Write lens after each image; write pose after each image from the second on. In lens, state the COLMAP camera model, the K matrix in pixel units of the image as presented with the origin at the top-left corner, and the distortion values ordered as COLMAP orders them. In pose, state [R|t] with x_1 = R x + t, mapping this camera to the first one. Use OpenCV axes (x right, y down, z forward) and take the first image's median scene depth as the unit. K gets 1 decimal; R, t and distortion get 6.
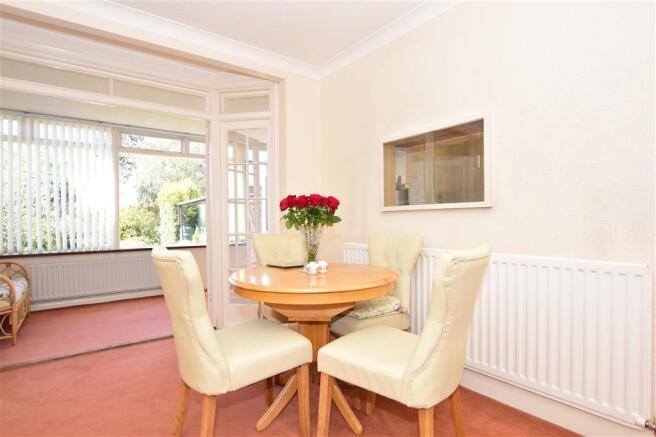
lens RADIAL K [[343.5, 0, 329.1], [0, 343.5, 220.1], [0, 0, 1]] dist [-0.015613, -0.000767]
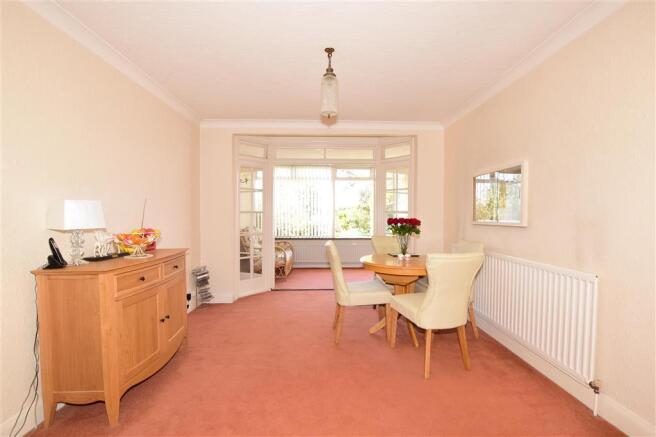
lens RADIAL K [[295.1, 0, 326.3], [0, 295.1, 216.8], [0, 0, 1]] dist [-0.000823, 0.000054]
pose [[0.804805, 0.015591, -0.593335, 0.248999], [-0.011074, 0.999875, 0.011253, -0.040177], [0.593436, -0.002485, 0.804877, -0.230928]]
